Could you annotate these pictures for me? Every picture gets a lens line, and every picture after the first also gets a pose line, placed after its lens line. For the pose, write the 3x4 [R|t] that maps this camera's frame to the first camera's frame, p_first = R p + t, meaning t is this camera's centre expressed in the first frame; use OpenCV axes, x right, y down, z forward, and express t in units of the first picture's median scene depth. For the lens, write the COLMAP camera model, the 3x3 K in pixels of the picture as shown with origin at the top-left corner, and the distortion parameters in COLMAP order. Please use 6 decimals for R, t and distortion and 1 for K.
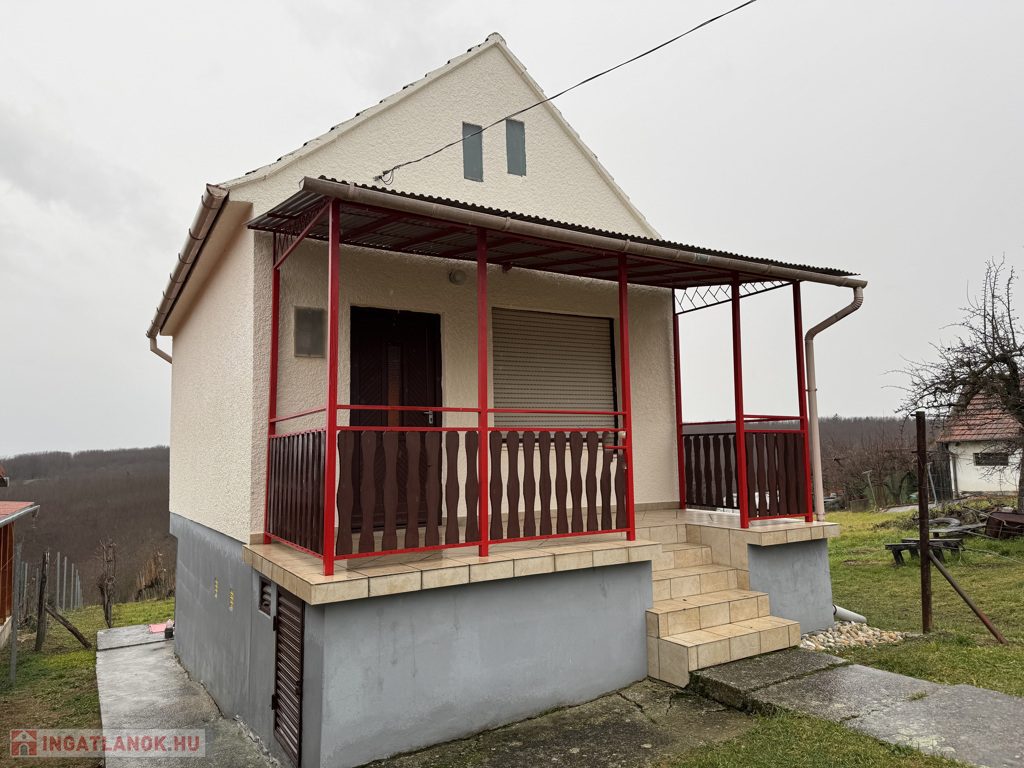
lens RADIAL K [[714.2, 0, 520.7], [0, 714.2, 383.7], [0, 0, 1]] dist [0.033055, -0.047681]
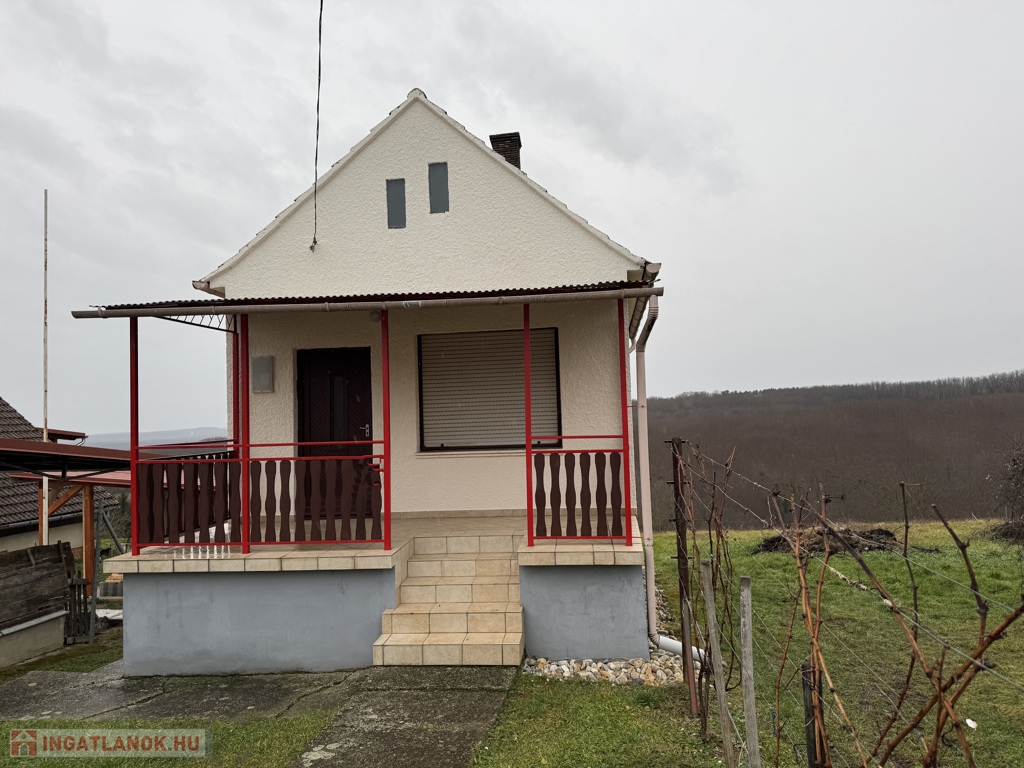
lens RADIAL K [[714.2, 0, 527.3], [0, 714.2, 396.4], [0, 0, 1]] dist [0.033055, -0.047681]
pose [[0.801815, -0.017847, -0.597305, 1.101848], [0.070700, 0.995367, 0.065166, -0.098810], [0.593375, -0.094481, 0.799362, 0.226475]]
